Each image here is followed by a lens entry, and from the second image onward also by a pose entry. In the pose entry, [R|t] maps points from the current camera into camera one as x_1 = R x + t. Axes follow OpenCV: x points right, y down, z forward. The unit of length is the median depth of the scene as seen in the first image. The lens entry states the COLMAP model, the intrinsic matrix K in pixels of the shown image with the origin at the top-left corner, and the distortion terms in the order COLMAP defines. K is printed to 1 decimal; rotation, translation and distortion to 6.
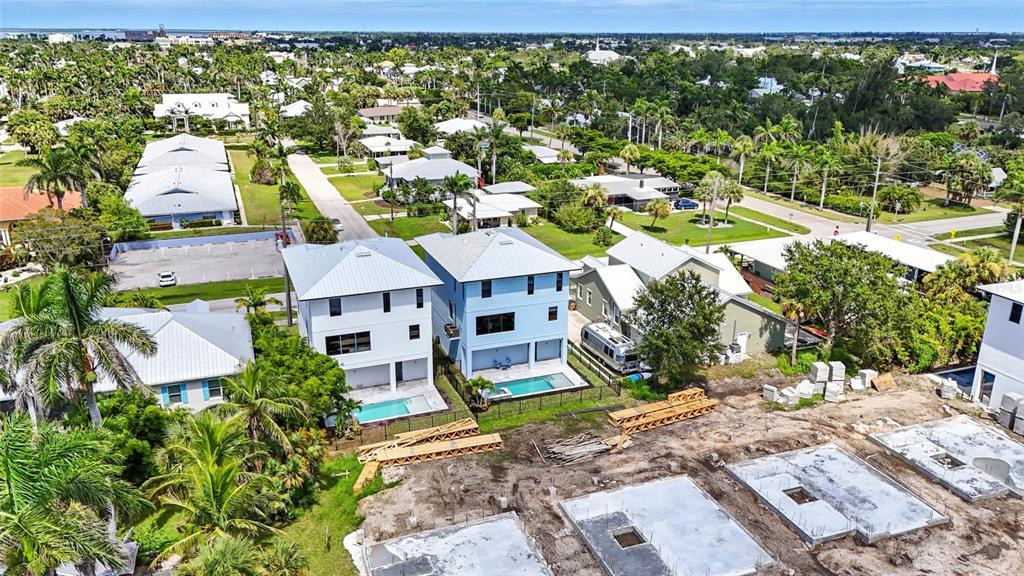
lens RADIAL K [[767.1, 0, 512.0], [0, 767.1, 288.0], [0, 0, 1]] dist [0.086550, -0.131248]
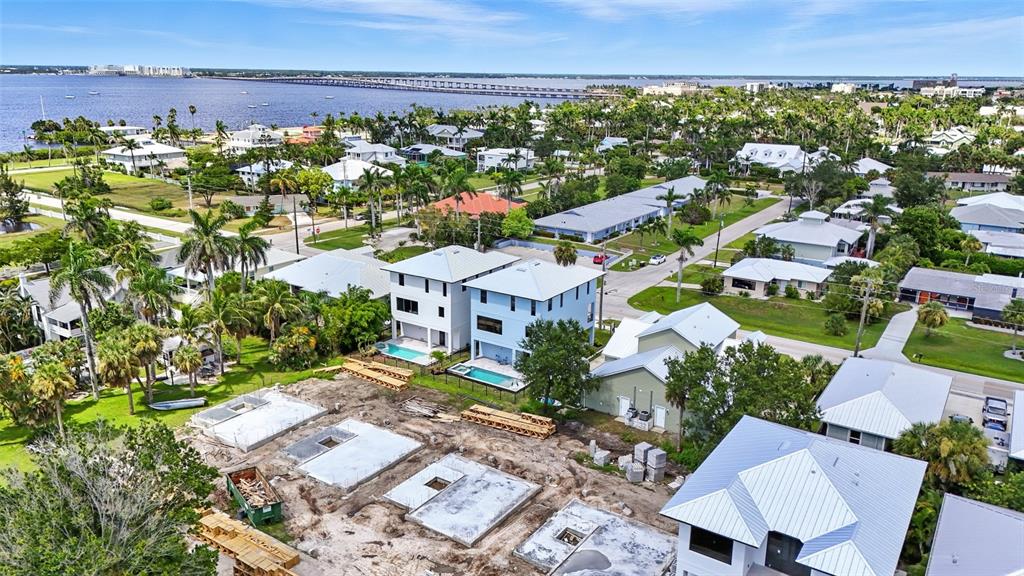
lens RADIAL K [[767.1, 0, 512.0], [0, 767.1, 288.0], [0, 0, 1]] dist [0.086550, -0.131248]
pose [[0.582099, 0.230968, -0.779625, 1.207580], [-0.278843, 0.957370, 0.075431, -0.149026], [0.763811, 0.173485, 0.621687, 0.227871]]
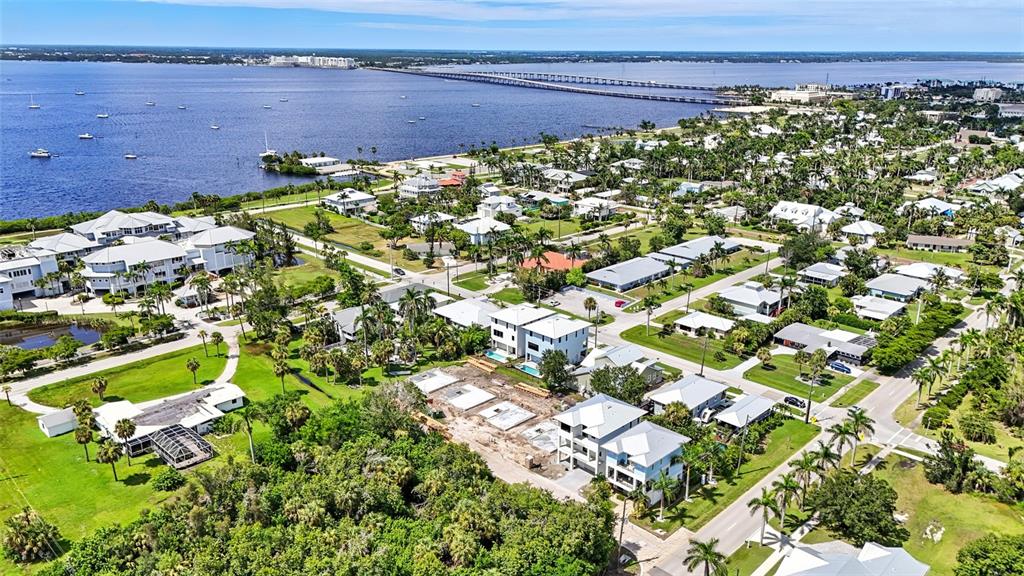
lens RADIAL K [[767.1, 0, 512.0], [0, 767.1, 288.0], [0, 0, 1]] dist [0.086550, -0.131248]
pose [[0.425292, 0.280344, -0.860543, 2.799052], [-0.308430, 0.938796, 0.153407, -0.685293], [0.850881, 0.200174, 0.485728, -0.610098]]
